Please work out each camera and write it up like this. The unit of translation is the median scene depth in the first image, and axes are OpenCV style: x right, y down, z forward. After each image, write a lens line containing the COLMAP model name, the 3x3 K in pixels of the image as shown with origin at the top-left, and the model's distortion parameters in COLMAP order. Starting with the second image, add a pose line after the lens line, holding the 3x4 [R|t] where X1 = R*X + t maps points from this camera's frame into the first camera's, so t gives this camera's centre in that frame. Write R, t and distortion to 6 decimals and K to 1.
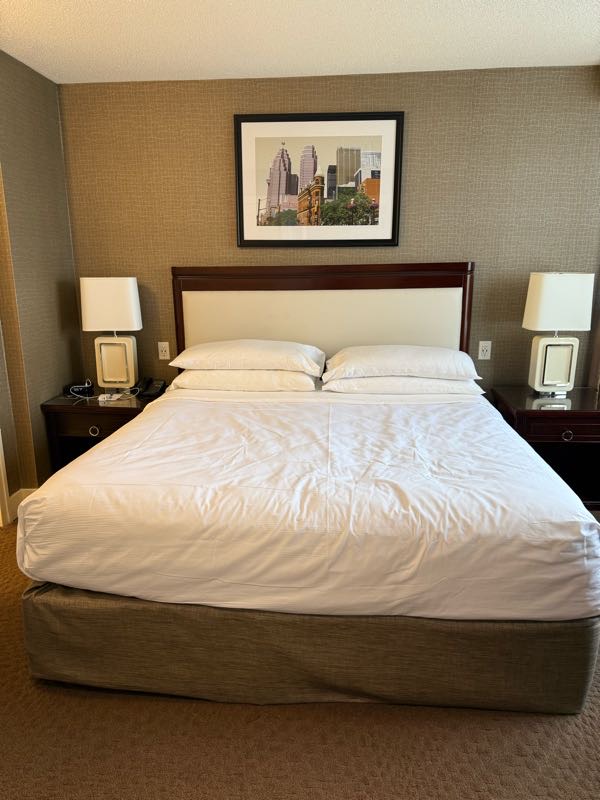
lens RADIAL K [[574.3, 0, 298.1], [0, 574.3, 399.6], [0, 0, 1]] dist [0.064693, -0.068364]
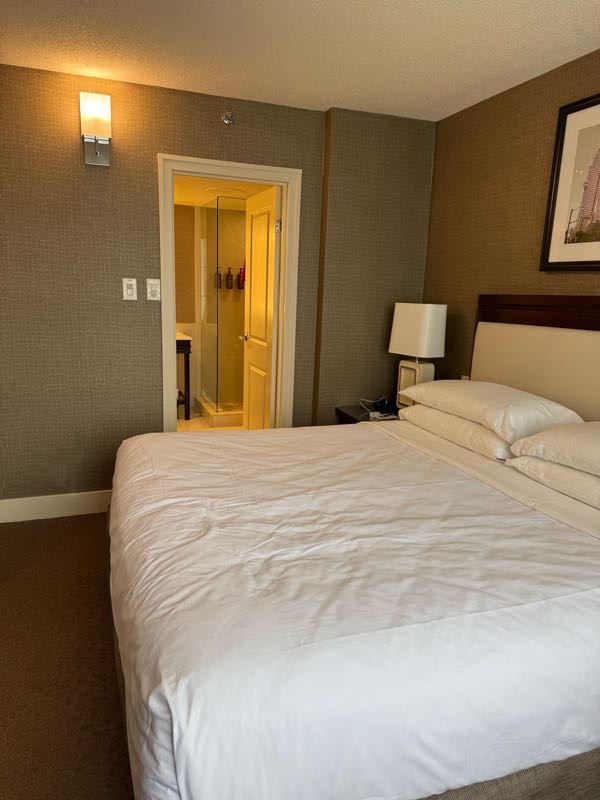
lens RADIAL K [[574.3, 0, 298.1], [0, 574.3, 399.6], [0, 0, 1]] dist [0.064693, -0.068364]
pose [[0.395995, 0.193140, -0.897711, 0.750421], [-0.247691, 0.963859, 0.098111, -0.131834], [0.884216, 0.183503, 0.429522, 0.574739]]
